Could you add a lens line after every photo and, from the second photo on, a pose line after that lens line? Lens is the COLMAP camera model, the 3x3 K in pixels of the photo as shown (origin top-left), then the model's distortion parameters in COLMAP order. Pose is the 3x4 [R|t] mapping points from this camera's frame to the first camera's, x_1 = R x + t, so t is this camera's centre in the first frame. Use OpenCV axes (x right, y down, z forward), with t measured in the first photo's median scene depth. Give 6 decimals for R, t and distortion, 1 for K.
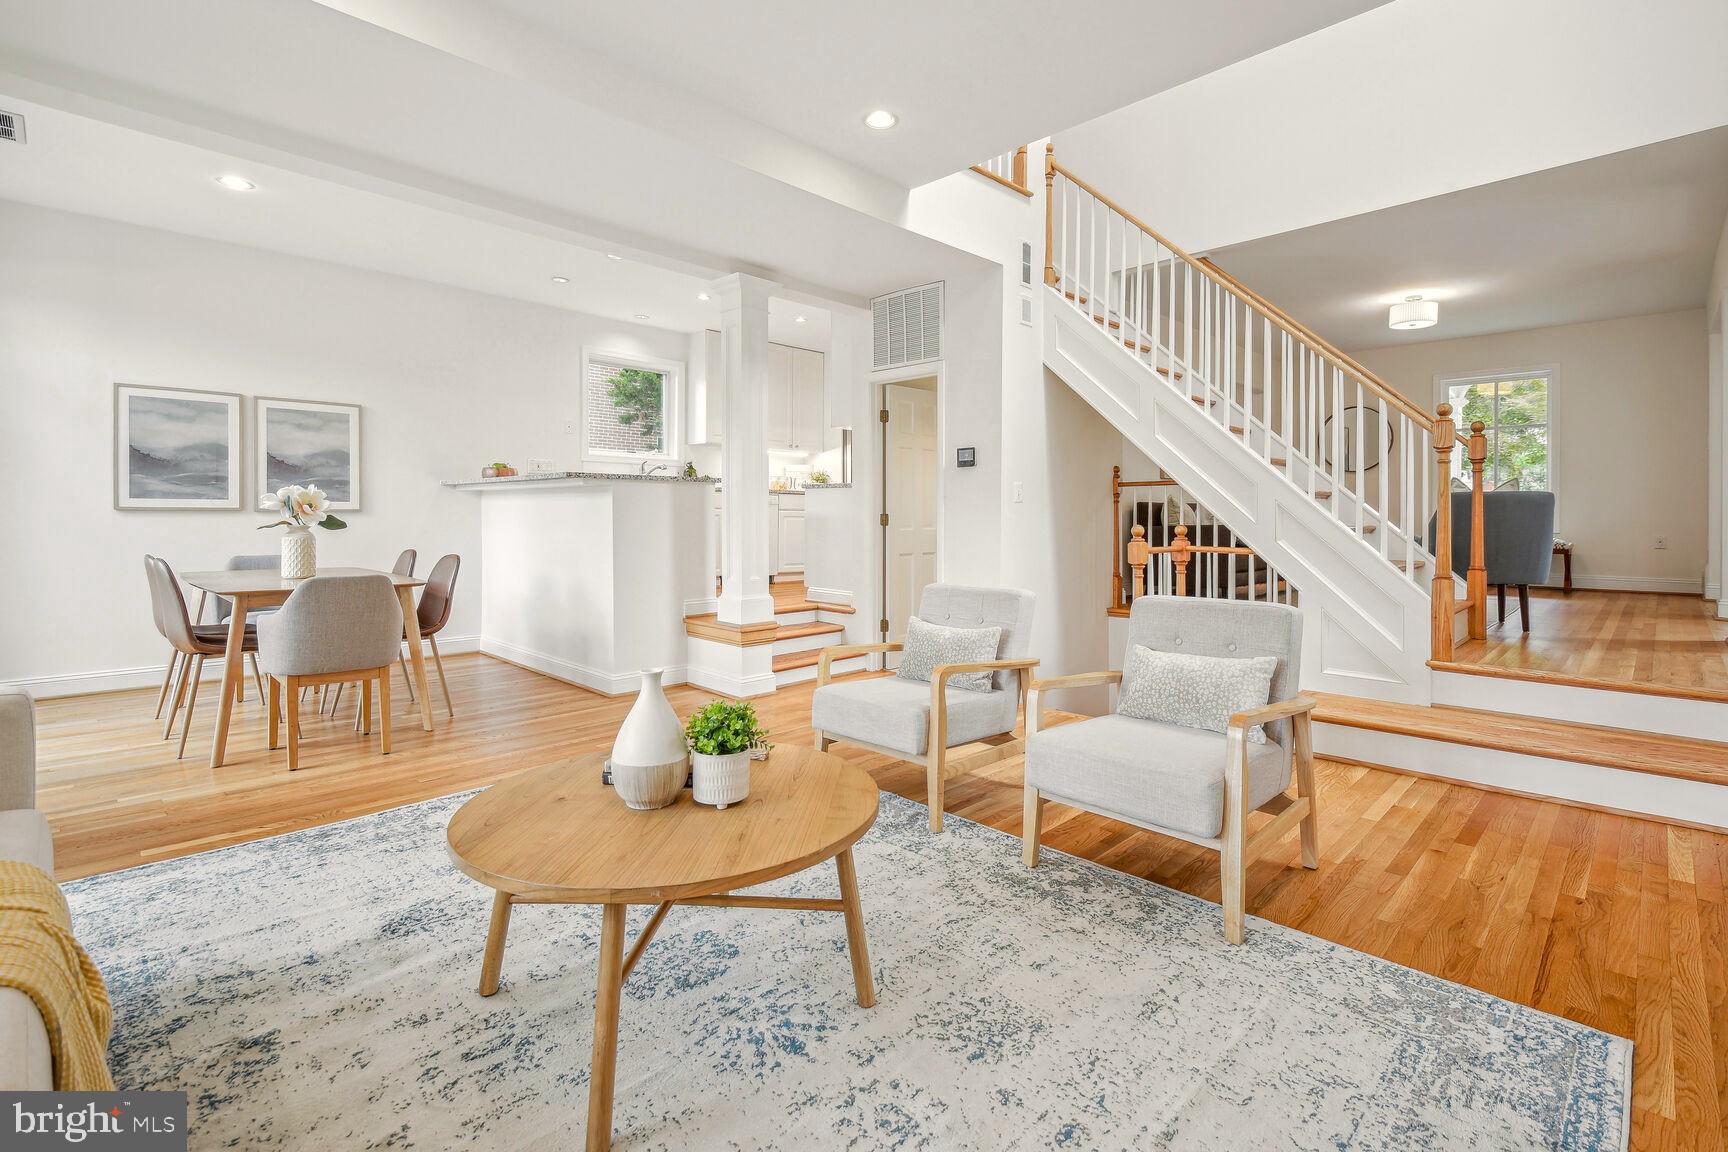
lens RADIAL K [[784.7, 0, 884.8], [0, 784.7, 518.1], [0, 0, 1]] dist [0.011553, -0.007272]
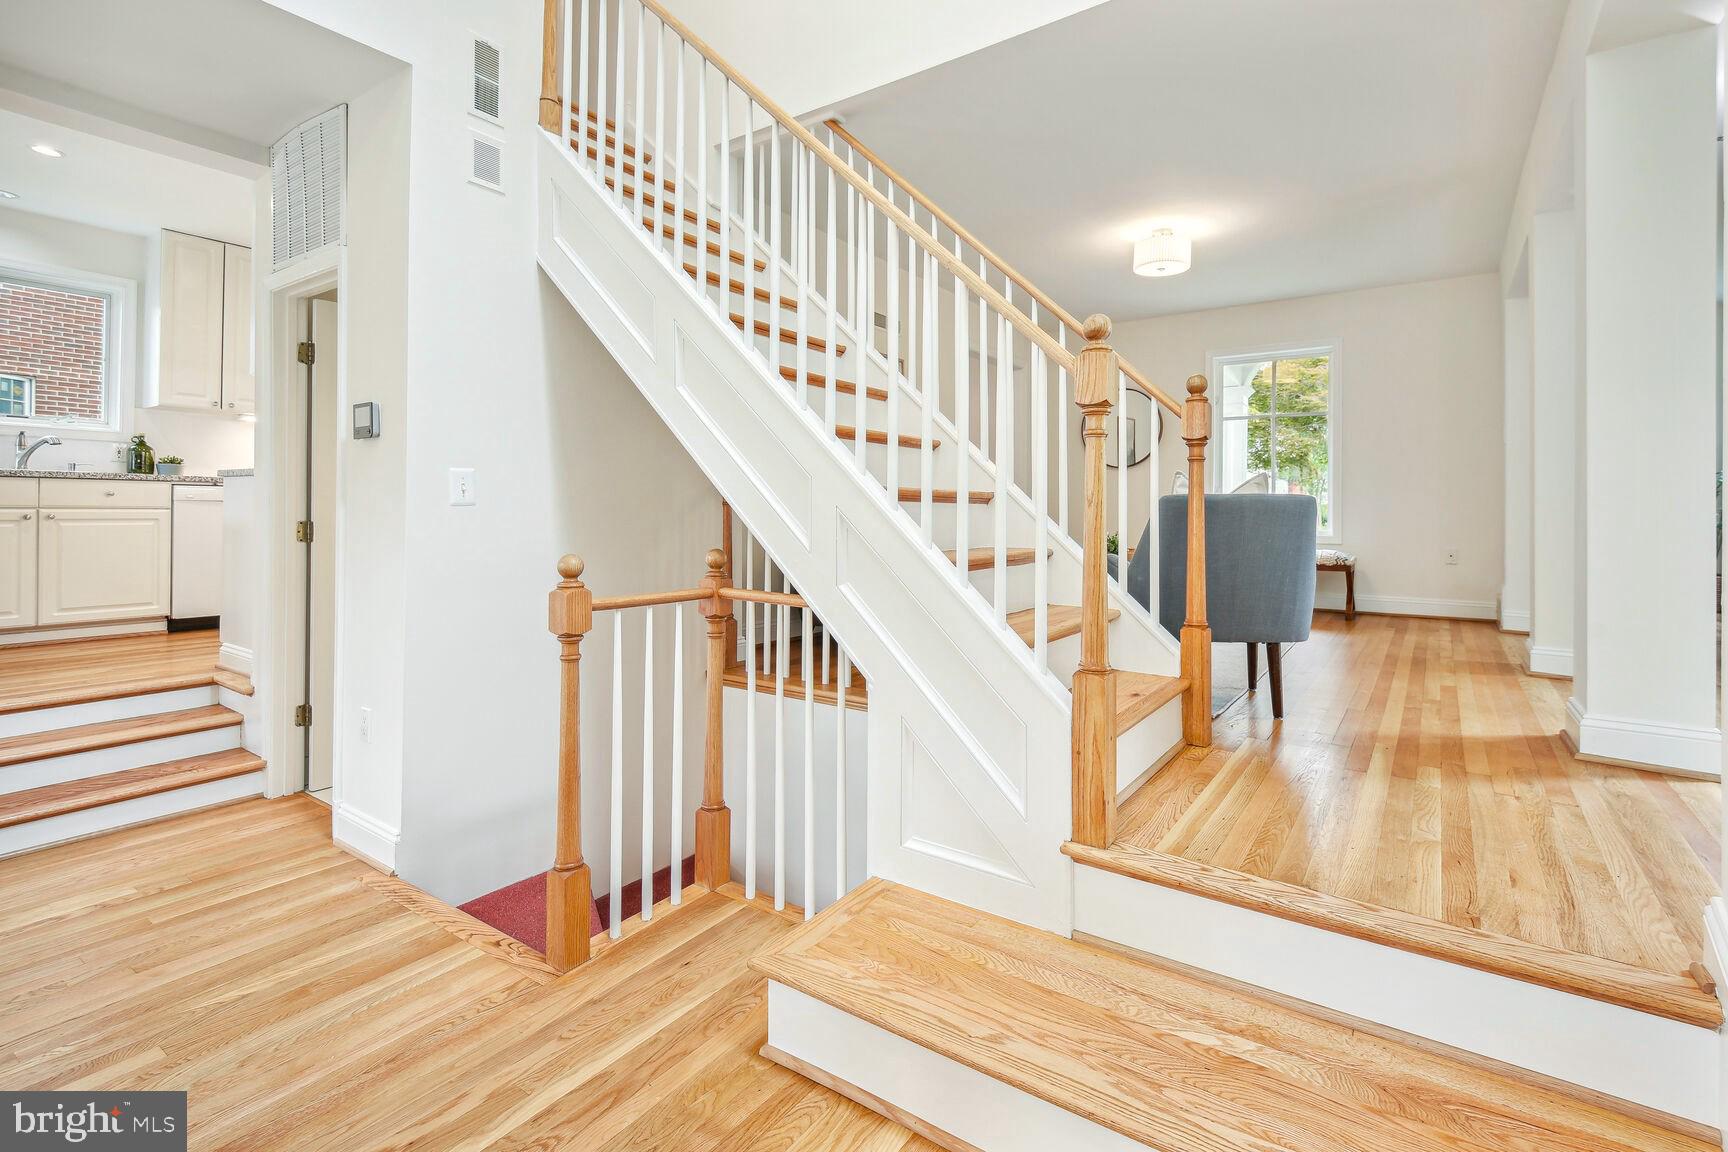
lens RADIAL K [[784.7, 0, 886.1], [0, 784.7, 506.4], [0, 0, 1]] dist [0.011553, -0.007272]
pose [[0.985737, 0.005912, 0.168189, 0.368508], [-0.004213, 0.999936, -0.010455, -0.014328], [-0.168240, 0.009597, 0.985699, 0.400399]]
